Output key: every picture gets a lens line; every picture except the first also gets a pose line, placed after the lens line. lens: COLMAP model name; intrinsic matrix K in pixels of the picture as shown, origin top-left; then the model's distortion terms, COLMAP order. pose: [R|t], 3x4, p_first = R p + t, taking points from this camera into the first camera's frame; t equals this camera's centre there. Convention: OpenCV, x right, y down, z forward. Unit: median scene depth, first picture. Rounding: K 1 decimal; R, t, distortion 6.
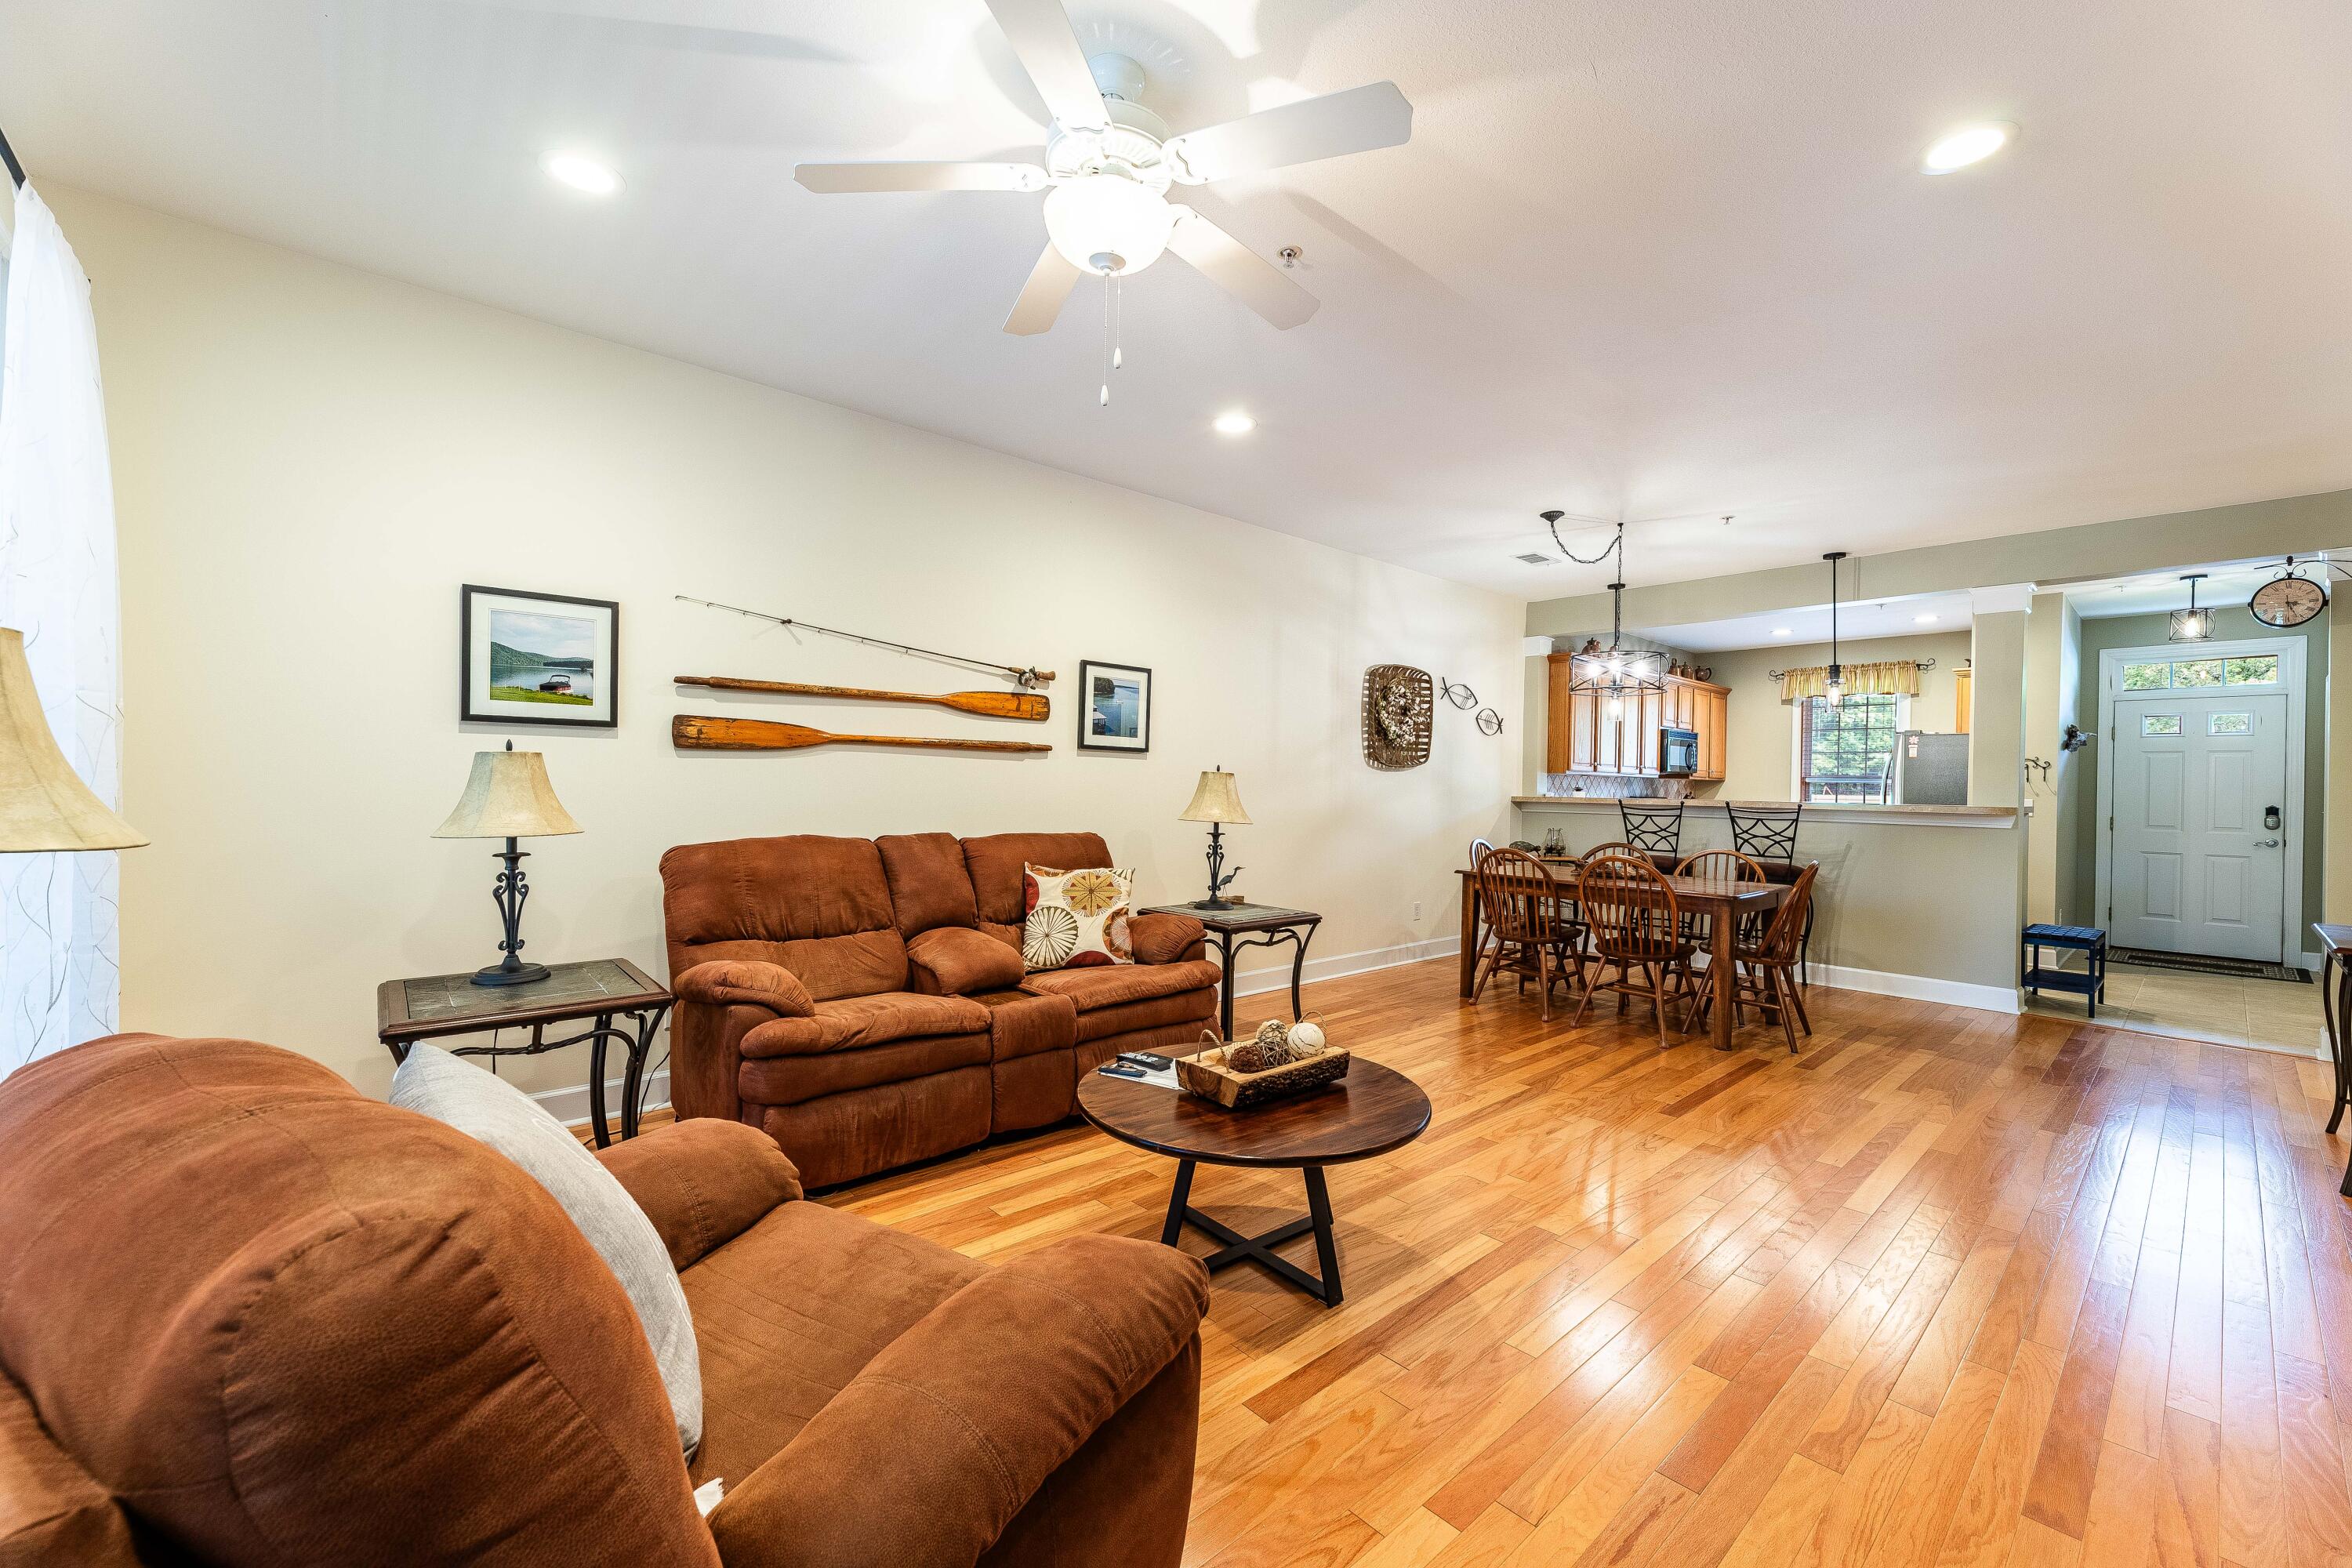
lens RADIAL K [[939.0, 0, 1176.0], [0, 939.0, 784.0], [0, 0, 1]] dist [-0.000452, 0.000209]
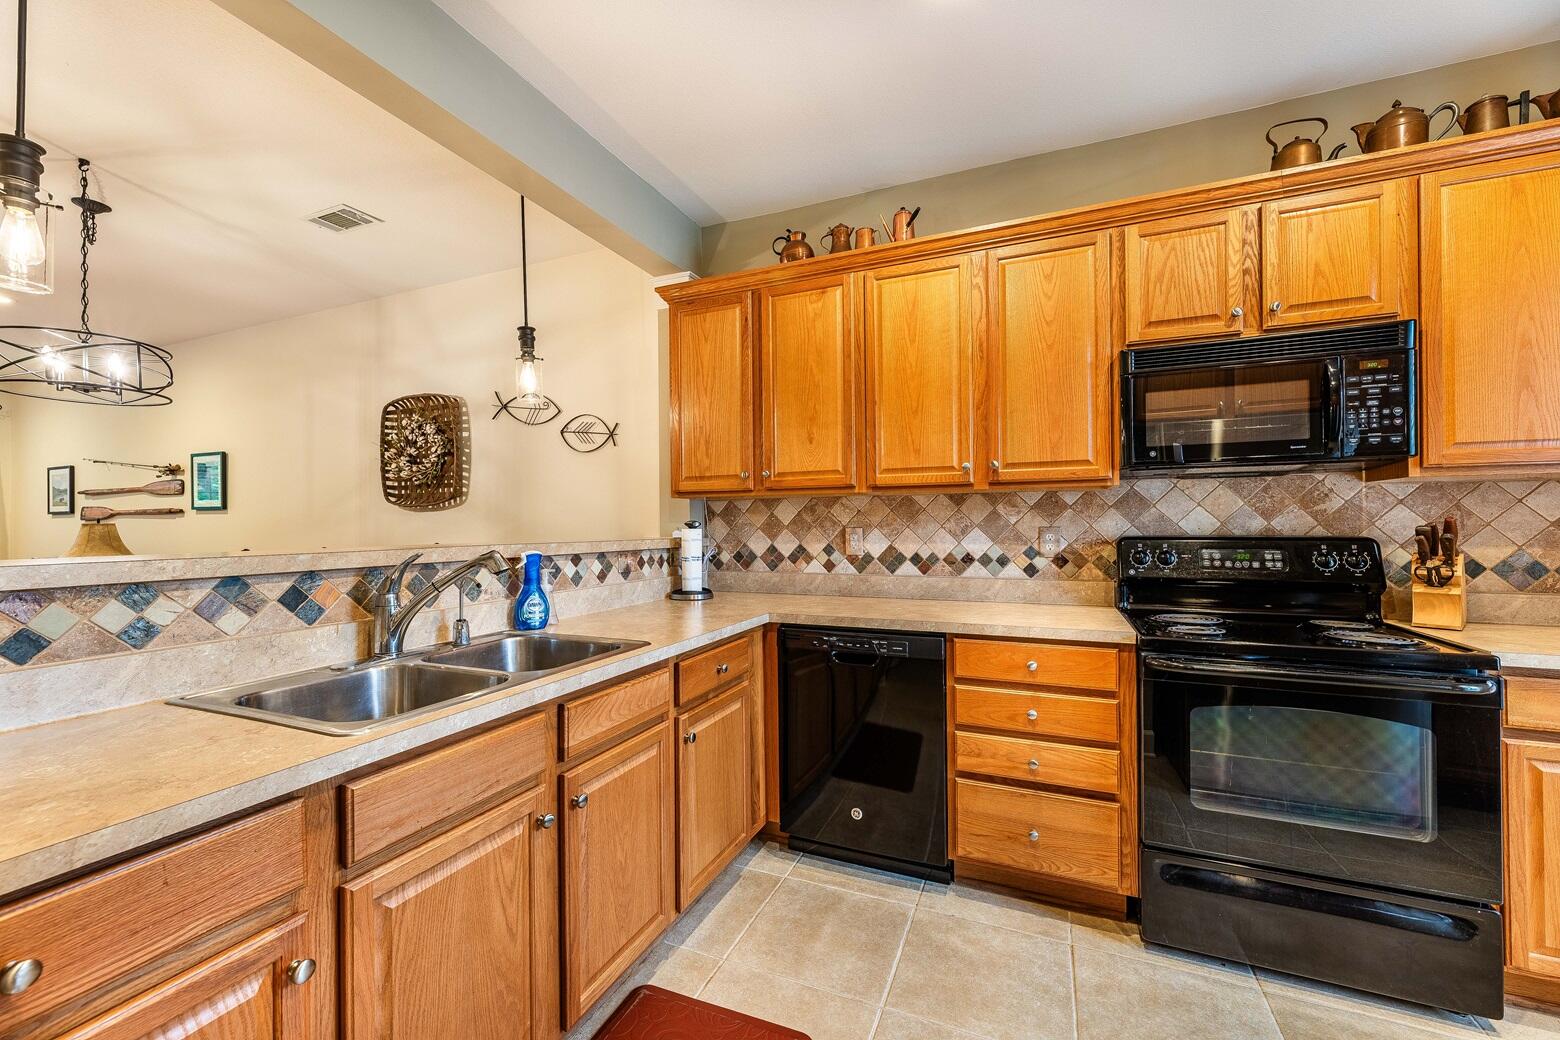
lens RADIAL K [[622.8, 0, 780.0], [0, 622.8, 520.0], [0, 0, 1]] dist [-0.000452, 0.000209]
pose [[0.422071, -0.023549, -0.906257, 1.296350], [0.018376, 0.999679, -0.017418, 0.016685], [0.906376, -0.009302, 0.422369, 1.481438]]
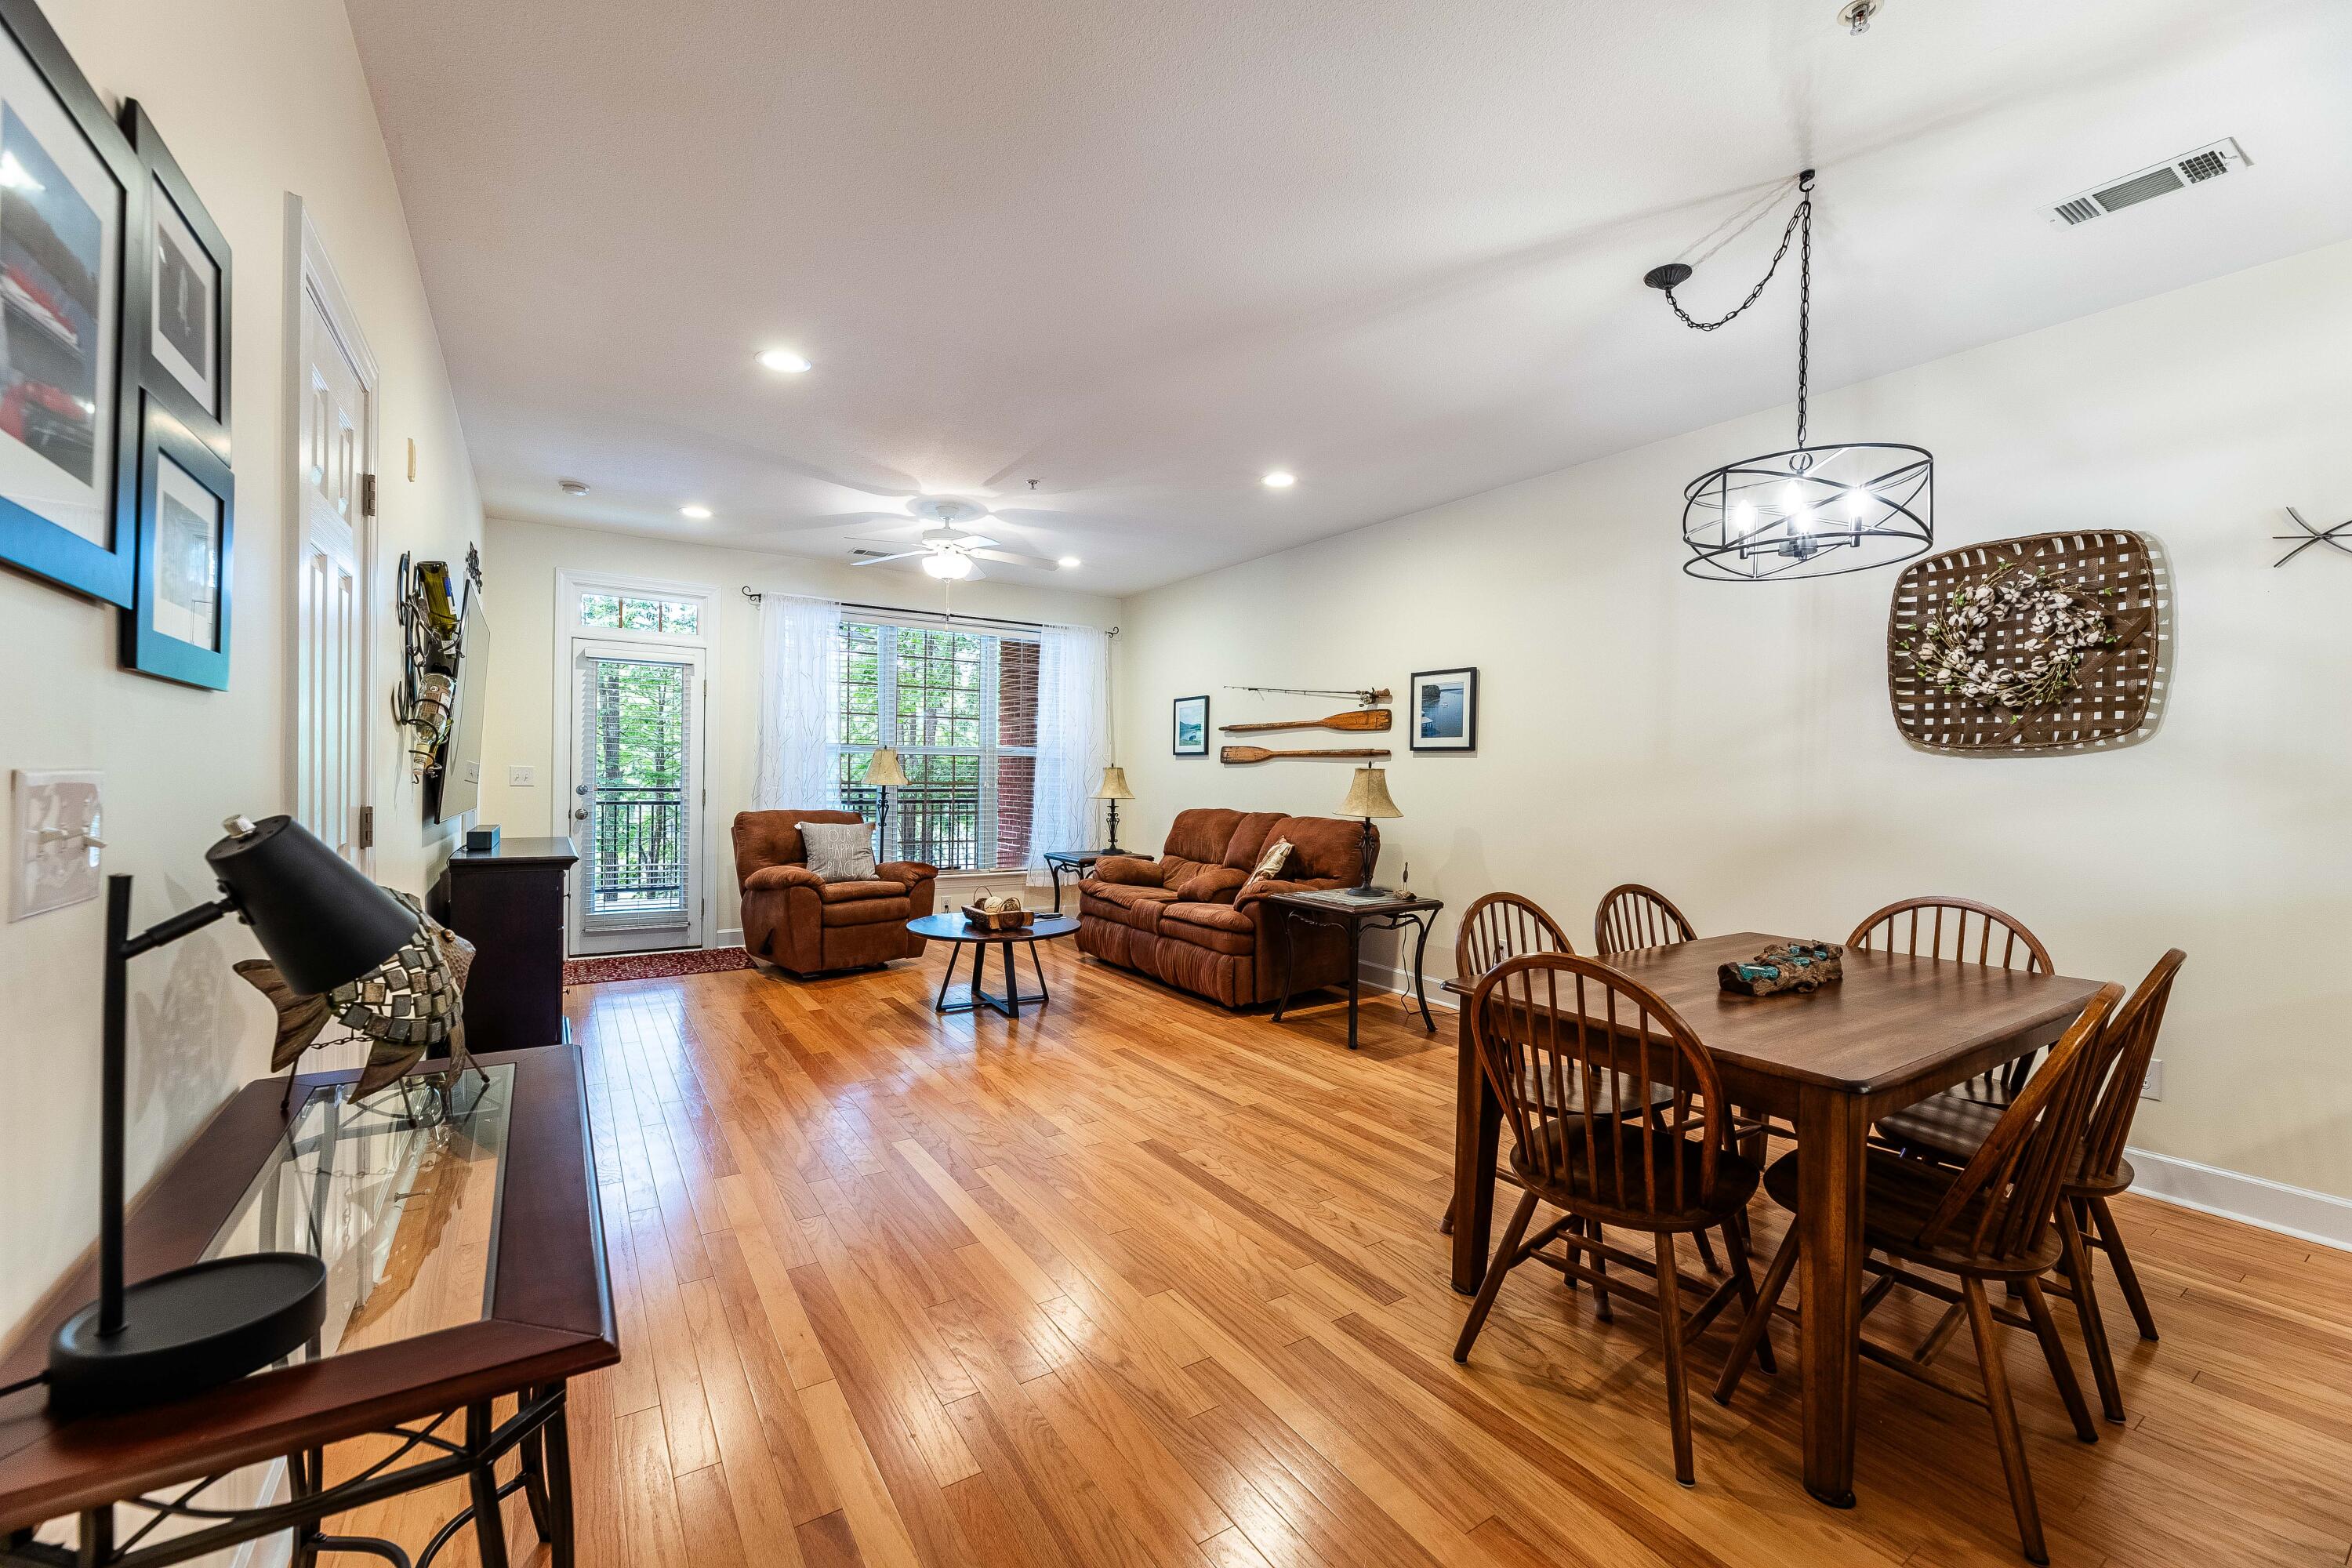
lens RADIAL K [[939.0, 0, 1176.0], [0, 939.0, 784.0], [0, 0, 1]] dist [-0.000452, 0.000209]
pose [[-0.145704, -0.009910, -0.989279, 1.088861], [-0.017720, 0.999816, -0.007405, 0.016469], [0.989169, 0.016451, -0.145853, 0.897634]]
